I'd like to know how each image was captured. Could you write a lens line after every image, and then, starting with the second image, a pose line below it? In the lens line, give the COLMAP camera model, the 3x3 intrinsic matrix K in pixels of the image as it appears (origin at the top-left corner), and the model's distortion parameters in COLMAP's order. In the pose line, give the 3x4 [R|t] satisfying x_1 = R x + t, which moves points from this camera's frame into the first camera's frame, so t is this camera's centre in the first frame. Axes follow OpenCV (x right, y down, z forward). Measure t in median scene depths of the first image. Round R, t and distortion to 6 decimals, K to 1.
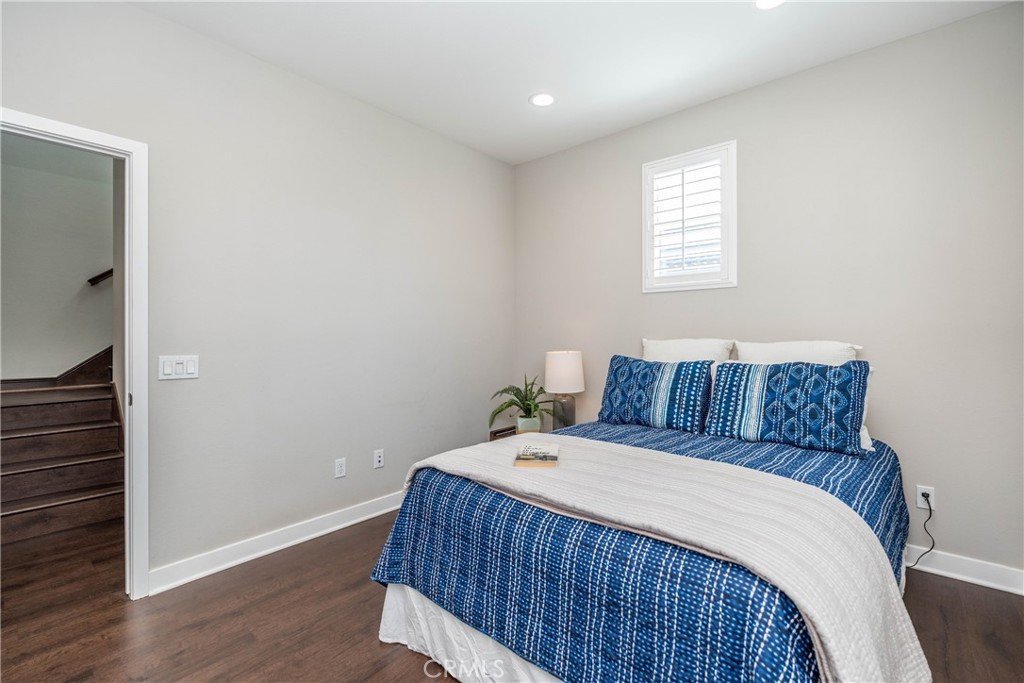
lens RADIAL K [[442.3, 0, 513.2], [0, 442.3, 332.1], [0, 0, 1]] dist [-0.001214, -0.000121]
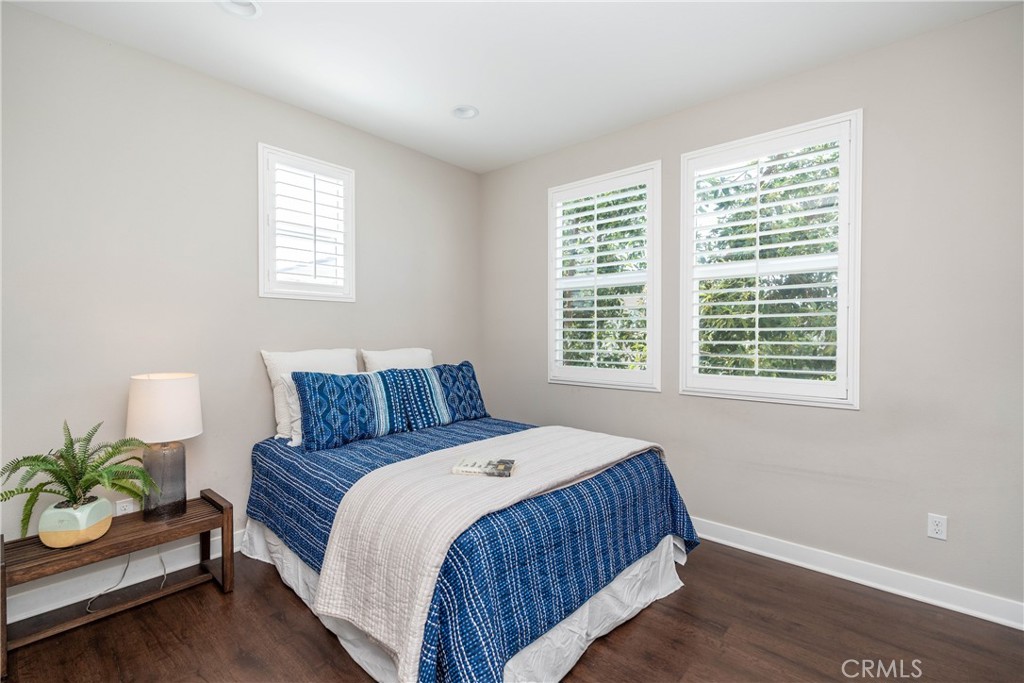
lens RADIAL K [[462.7, 0, 514.2], [0, 462.7, 332.2], [0, 0, 1]] dist [-0.003101, -0.000674]
pose [[0.017908, 0.005732, 0.999823, -0.705180], [-0.008313, 0.999950, -0.005584, -0.024963], [-0.999805, -0.008211, 0.017954, 0.616637]]
